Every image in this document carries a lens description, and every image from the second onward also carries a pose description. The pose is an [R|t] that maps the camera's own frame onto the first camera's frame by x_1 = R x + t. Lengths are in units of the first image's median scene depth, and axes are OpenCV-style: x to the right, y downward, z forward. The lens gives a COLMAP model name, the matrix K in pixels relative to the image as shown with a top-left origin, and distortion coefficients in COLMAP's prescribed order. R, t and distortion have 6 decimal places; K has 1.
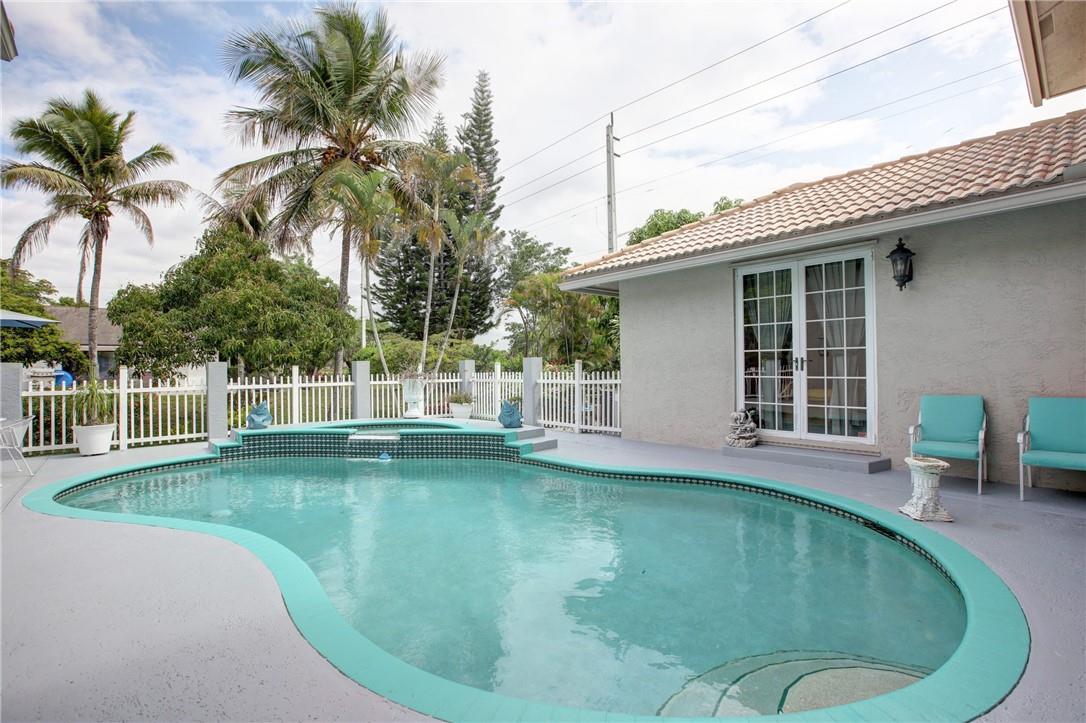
lens RADIAL K [[501.8, 0, 540.7], [0, 501.8, 360.3], [0, 0, 1]] dist [-0.039761, 0.013209]
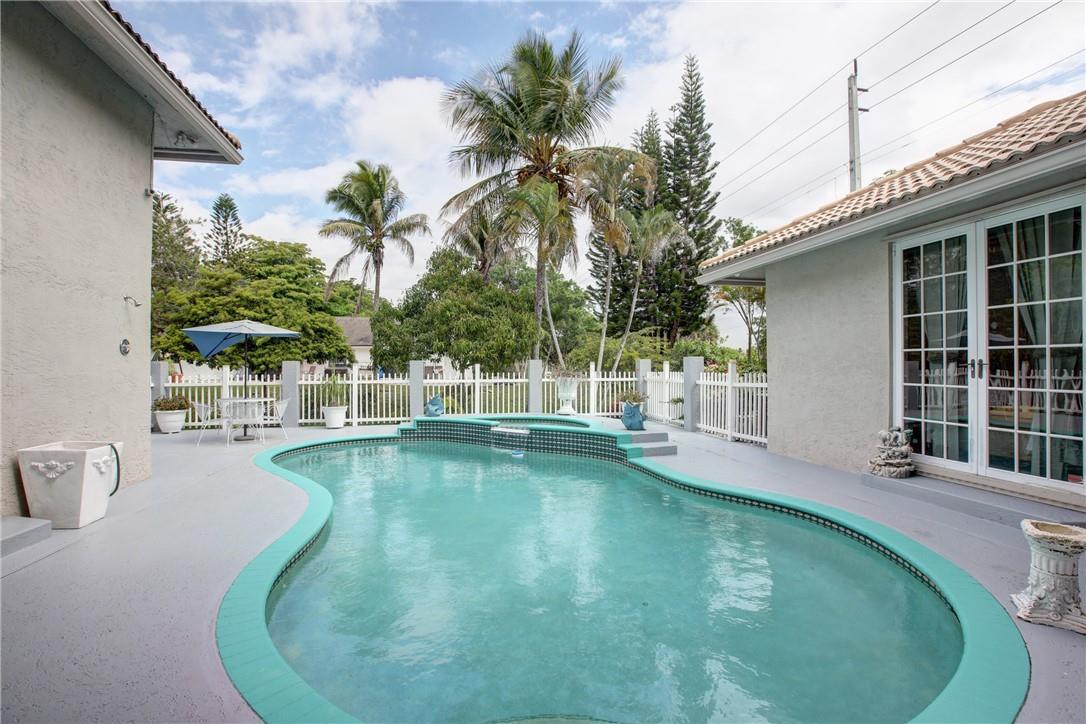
lens RADIAL K [[501.8, 0, 542.0], [0, 501.8, 361.8], [0, 0, 1]] dist [-0.039761, 0.013209]
pose [[0.870627, 0.005866, -0.491909, 0.226732], [-0.001203, 0.999951, 0.009794, -0.005610], [0.491943, -0.007936, 0.870591, 0.062546]]
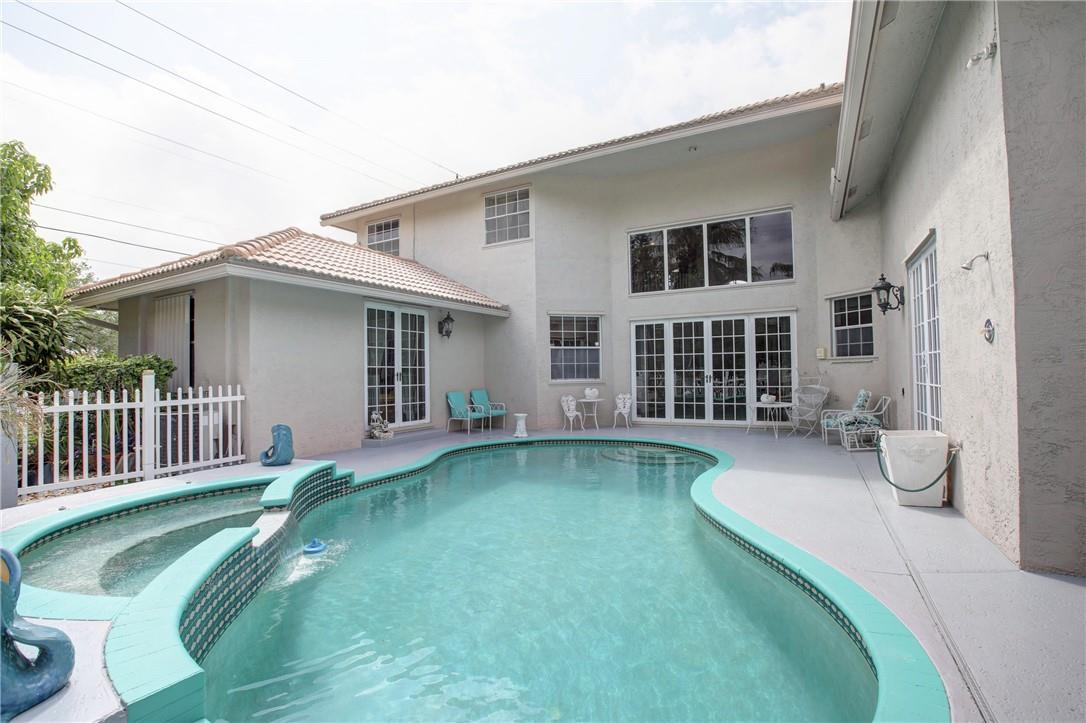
lens RADIAL K [[501.8, 0, 535.8], [0, 501.8, 362.7], [0, 0, 1]] dist [-0.039761, 0.013209]
pose [[-0.324734, 0.044260, 0.944769, -0.724933], [0.013437, 0.999020, -0.042183, 0.023911], [-0.945710, -0.001003, -0.325010, 0.765886]]
